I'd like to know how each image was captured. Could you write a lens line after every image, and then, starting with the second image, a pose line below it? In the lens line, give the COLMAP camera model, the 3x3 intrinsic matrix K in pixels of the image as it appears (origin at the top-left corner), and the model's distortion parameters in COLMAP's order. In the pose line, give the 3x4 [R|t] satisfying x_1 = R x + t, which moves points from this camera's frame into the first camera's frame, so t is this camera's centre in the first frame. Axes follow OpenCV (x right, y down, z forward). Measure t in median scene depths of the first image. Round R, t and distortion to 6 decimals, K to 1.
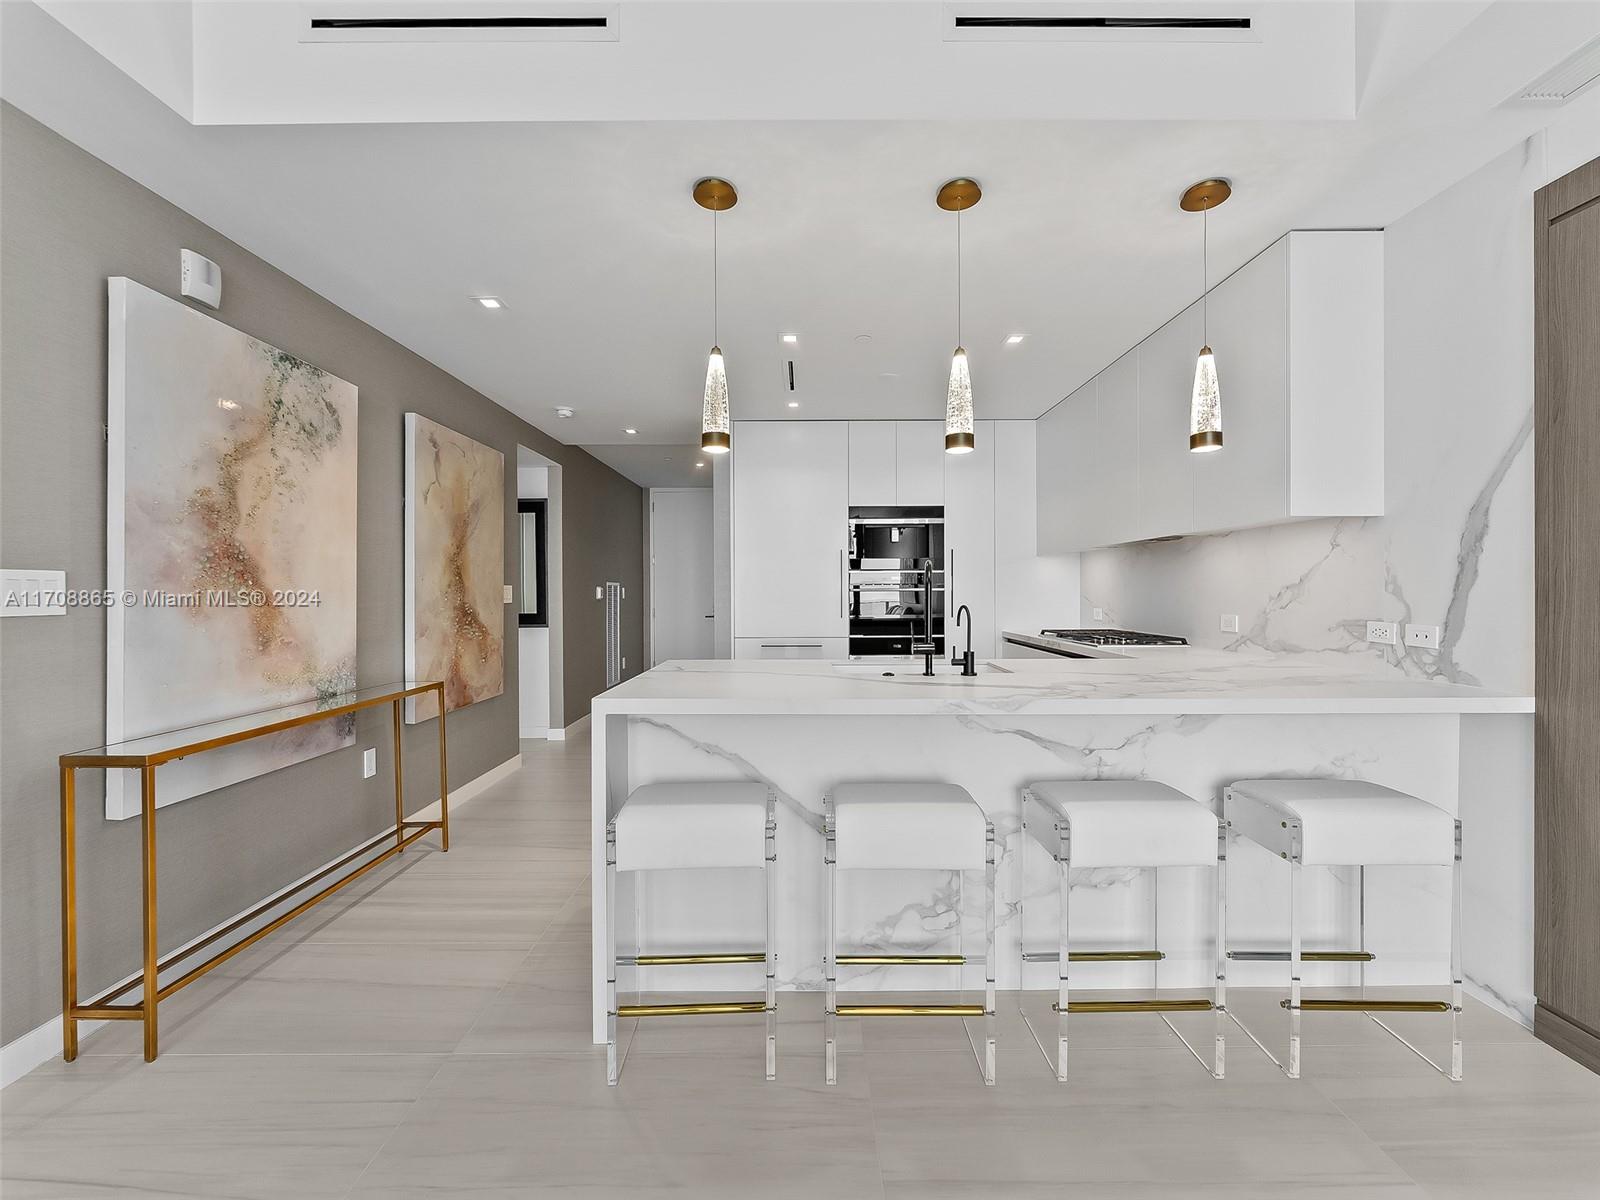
lens RADIAL K [[647.2, 0, 802.7], [0, 647.2, 595.4], [0, 0, 1]] dist [-0.007026, 0.000731]
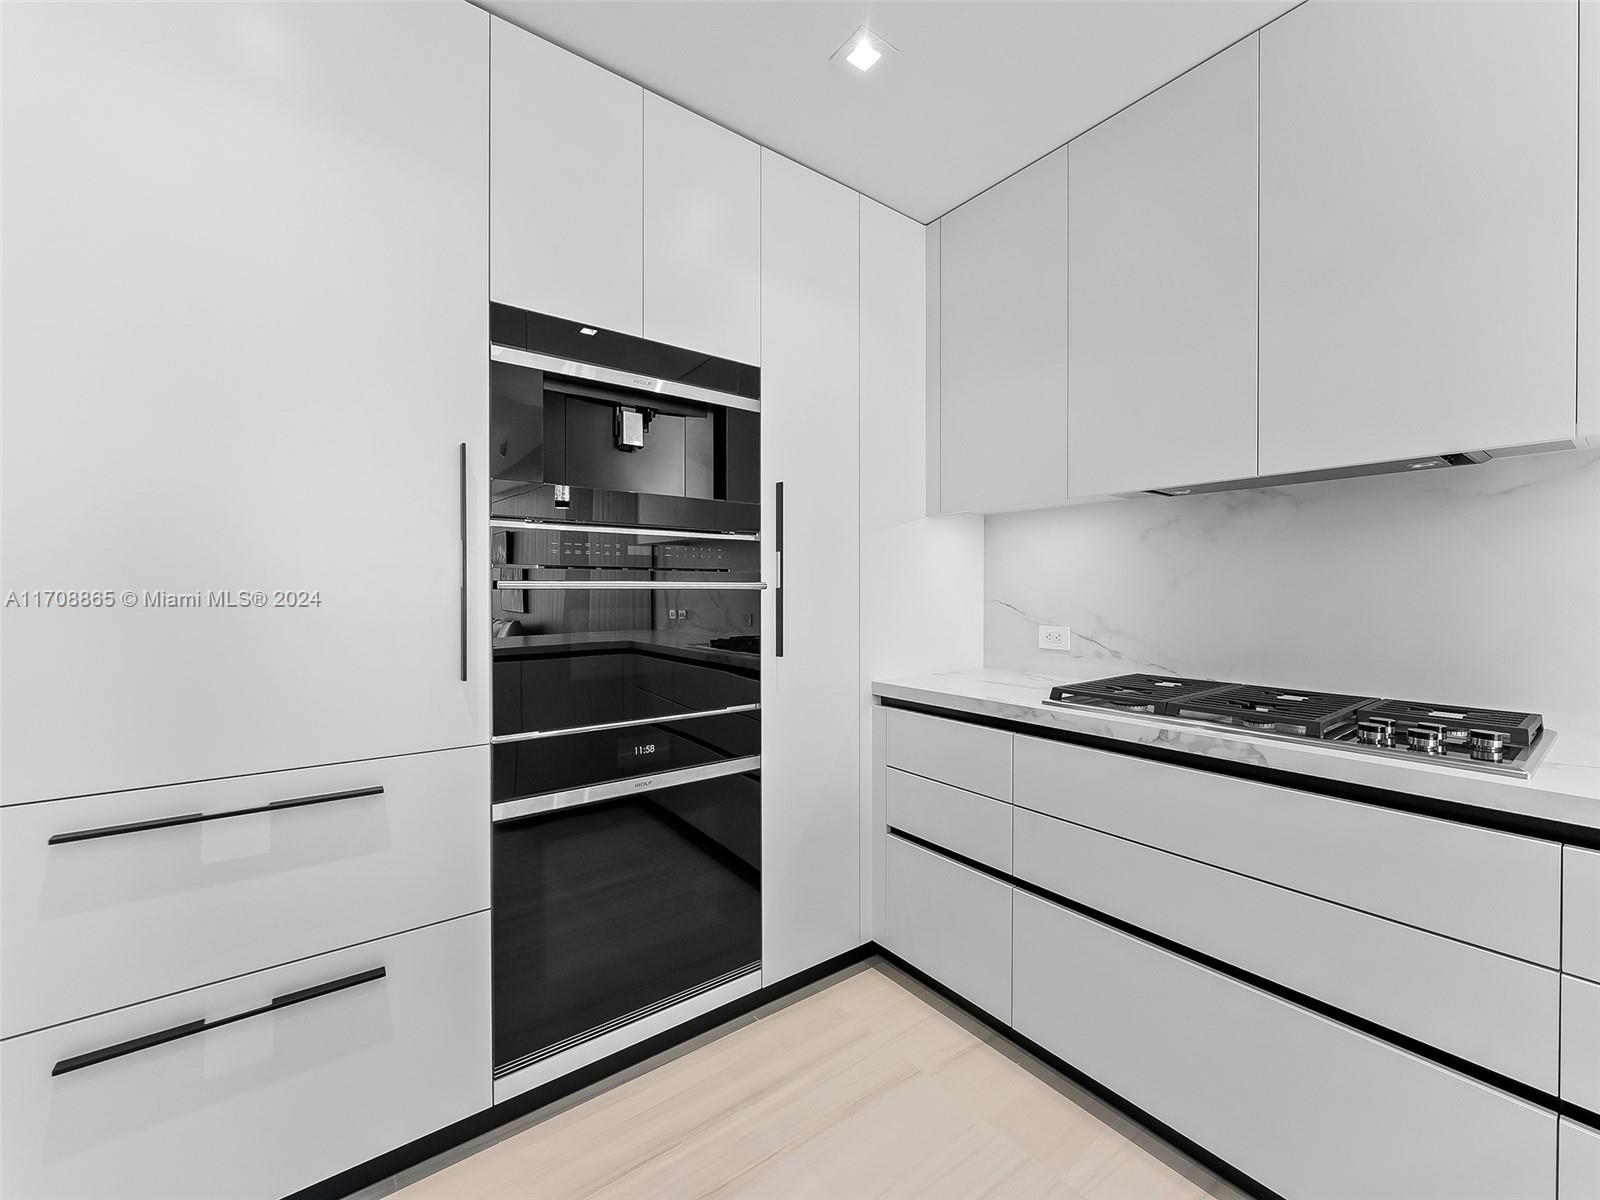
lens RADIAL K [[647.2, 0, 801.7], [0, 647.2, 595.6], [0, 0, 1]] dist [-0.007026, 0.000731]
pose [[0.797215, 0.002334, 0.603691, 0.010966], [-0.001788, 0.999997, -0.001504, -0.004004], [-0.603692, 0.000120, 0.797217, 1.236110]]
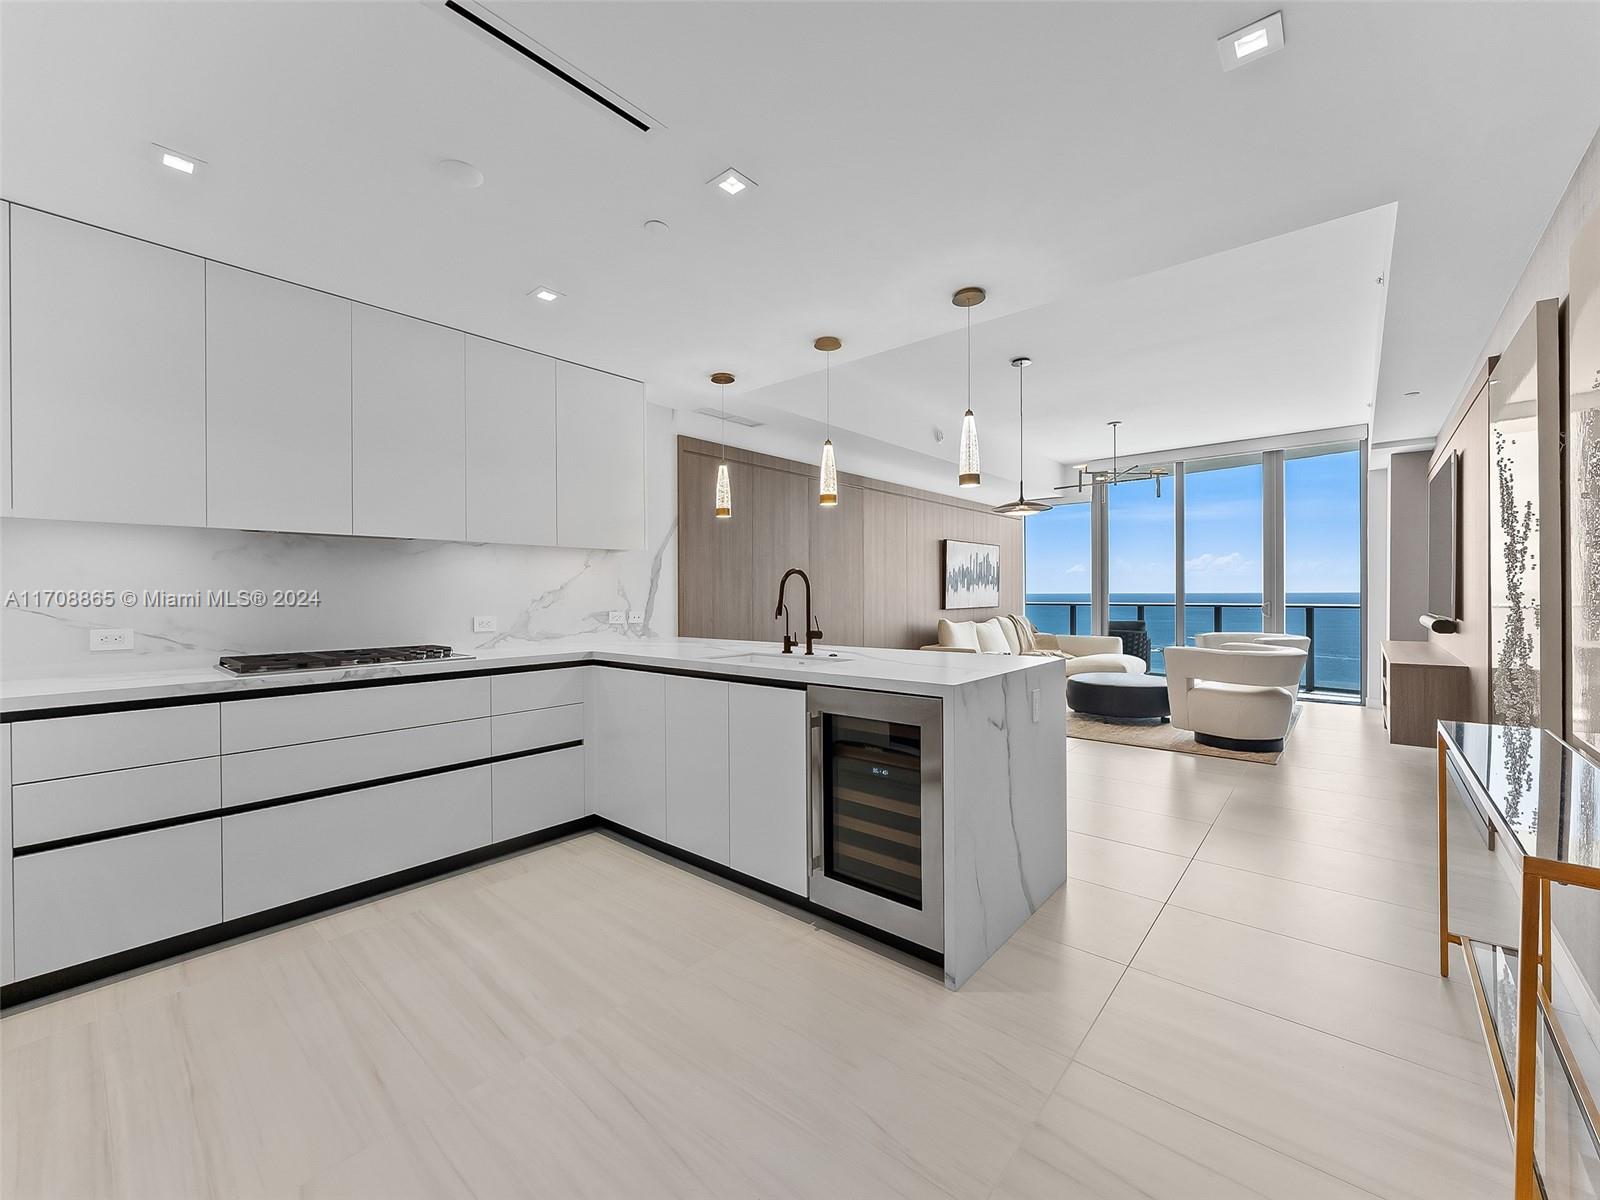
lens RADIAL K [[647.2, 0, 804.7], [0, 647.2, 595.6], [0, 0, 1]] dist [-0.007026, 0.000731]
pose [[-0.759130, 0.008183, 0.650887, -0.586442], [0.014335, 0.999889, 0.004147, -0.003827], [-0.650781, 0.012478, -0.759163, 1.762455]]
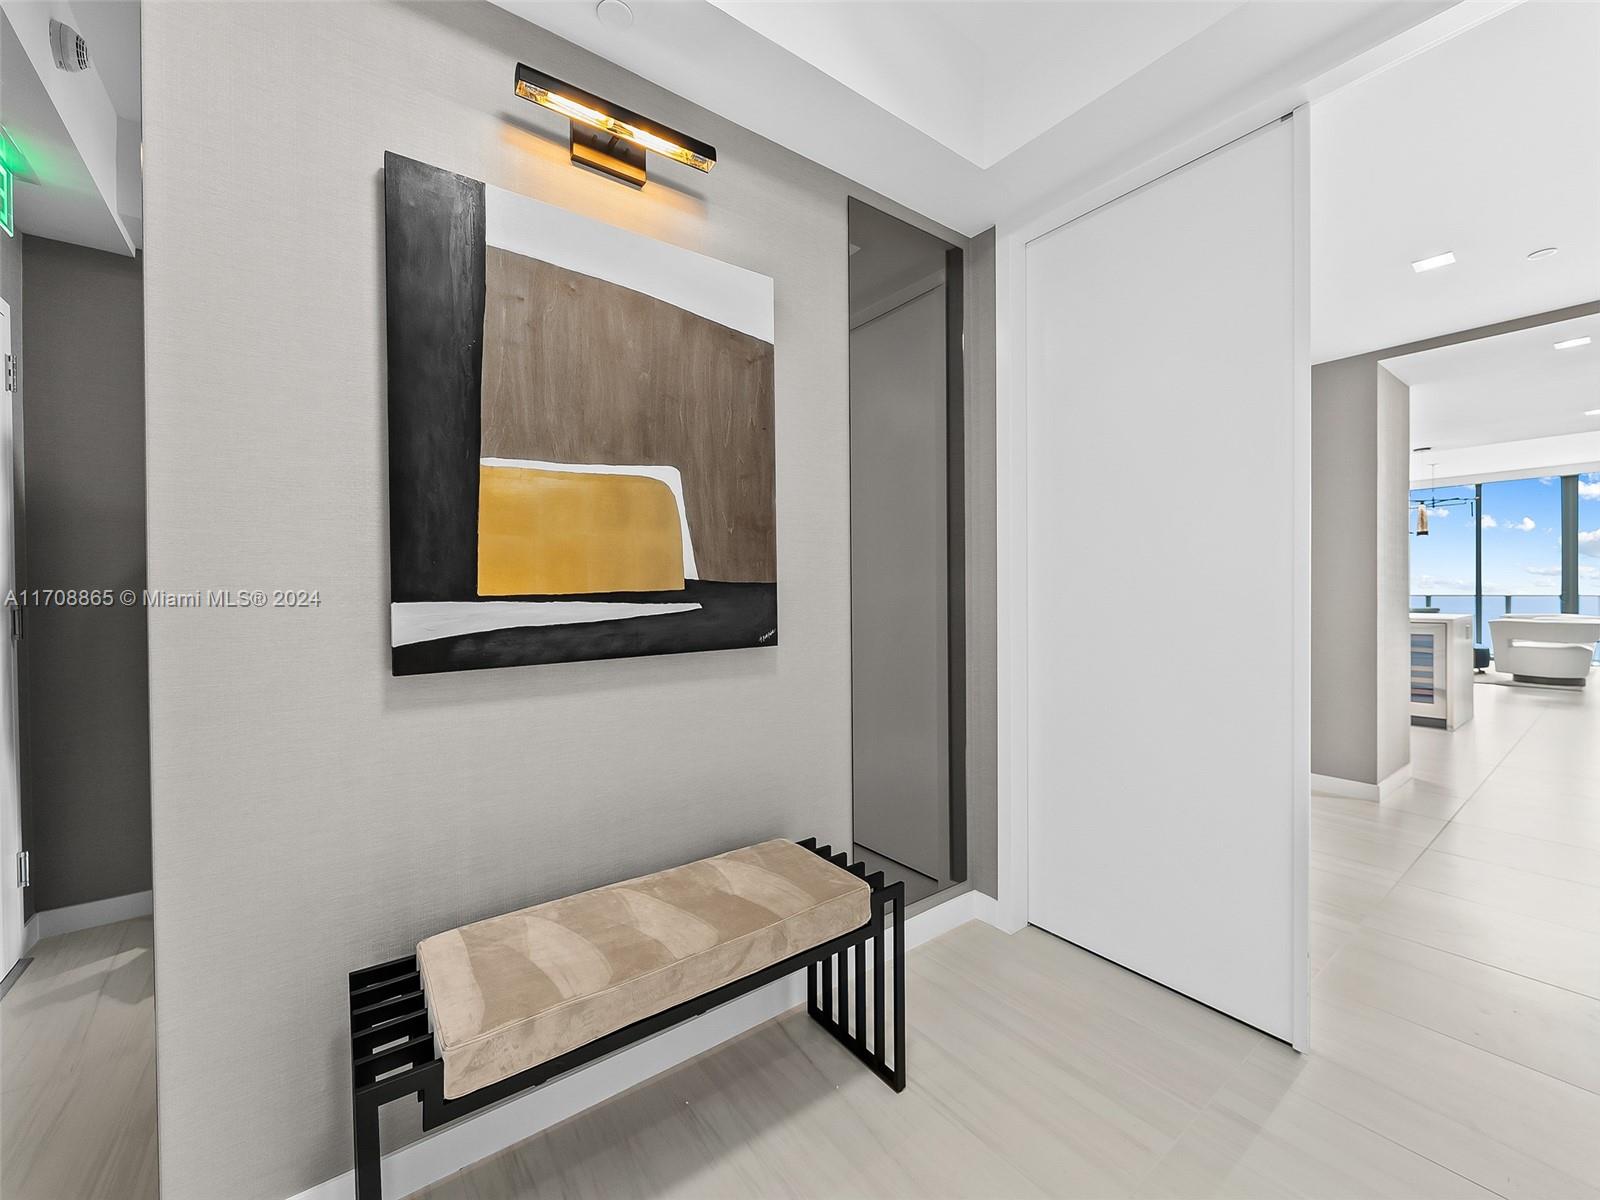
lens RADIAL K [[647.2, 0, 806.7], [0, 647.2, 597.9], [0, 0, 1]] dist [-0.007026, 0.000731]
pose [[-0.600100, 0.006838, 0.799895, -0.624689], [0.022471, 0.999713, 0.008312, -0.019518], [-0.799609, 0.022963, -0.600082, 3.824307]]
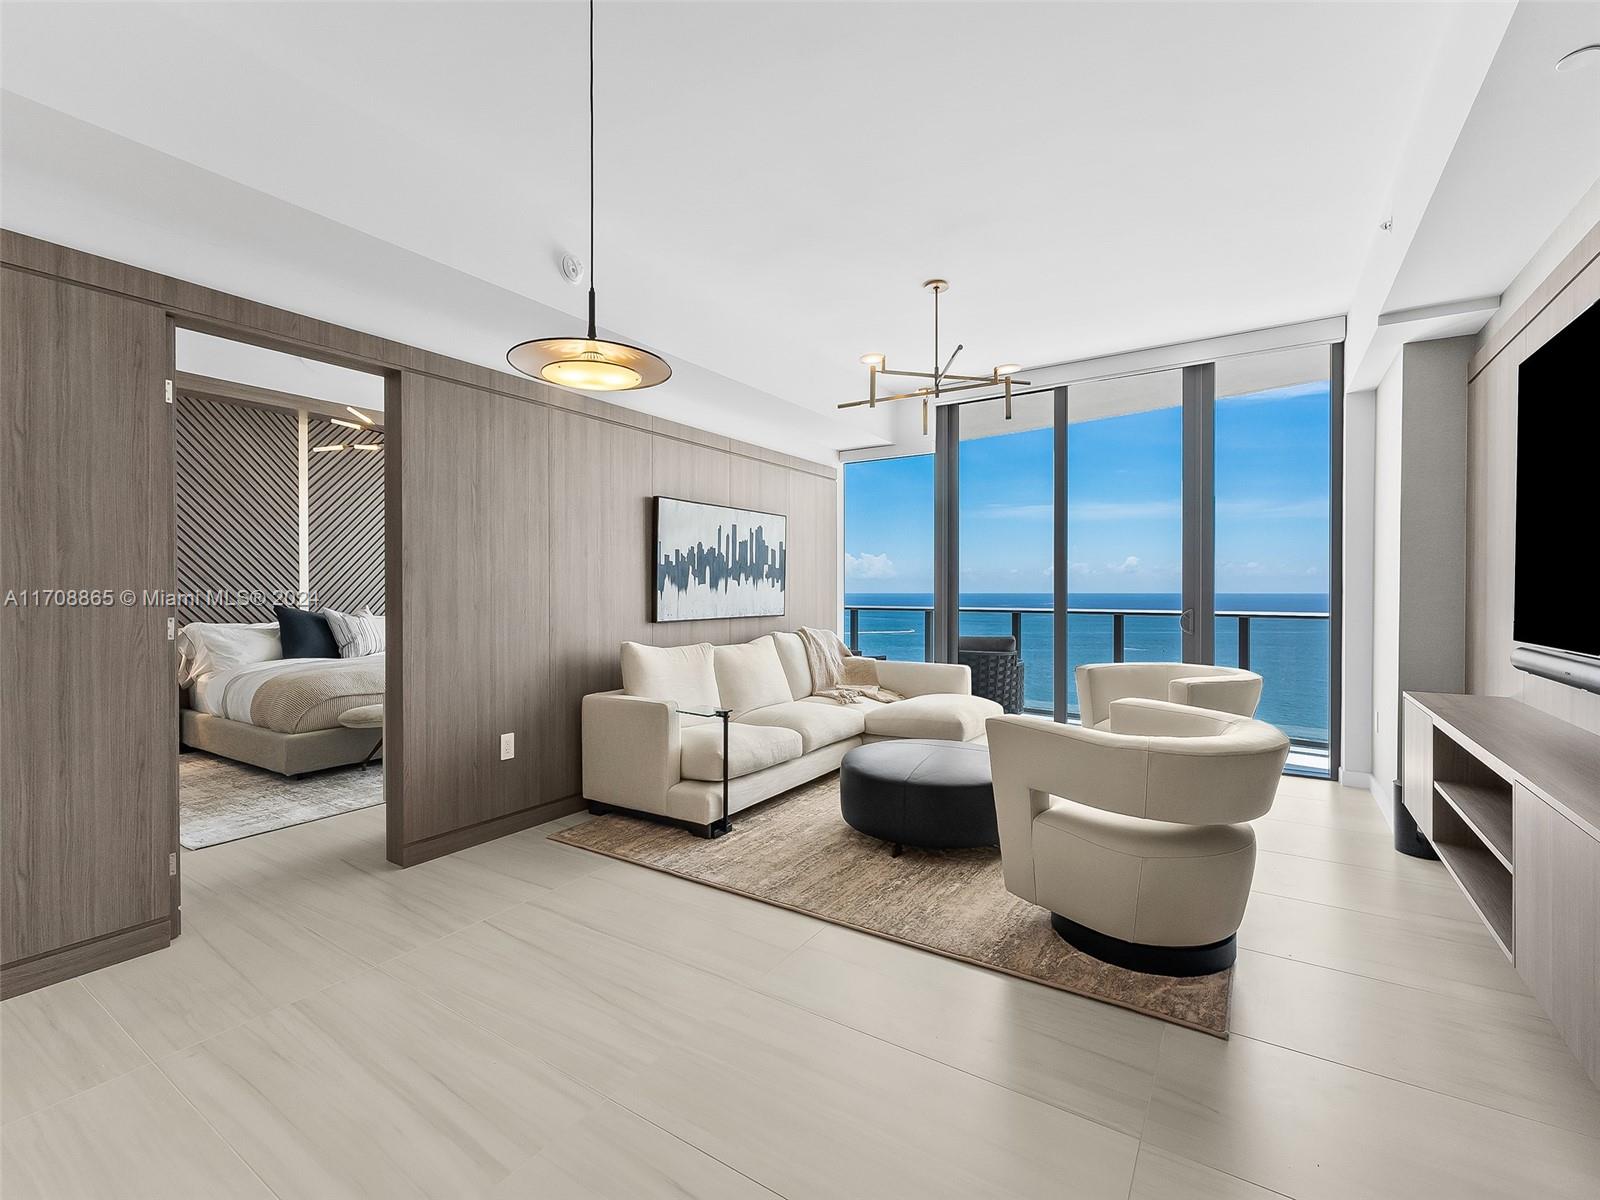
lens RADIAL K [[697.6, 0, 803.1], [0, 697.6, 594.3], [0, 0, 1]] dist [-0.002942, 0.000552]
pose [[-0.837501, 0.005087, 0.546413, -0.451542], [0.009395, 0.999943, 0.005089, 0.003458], [-0.546356, 0.009396, -0.837501, 0.532207]]
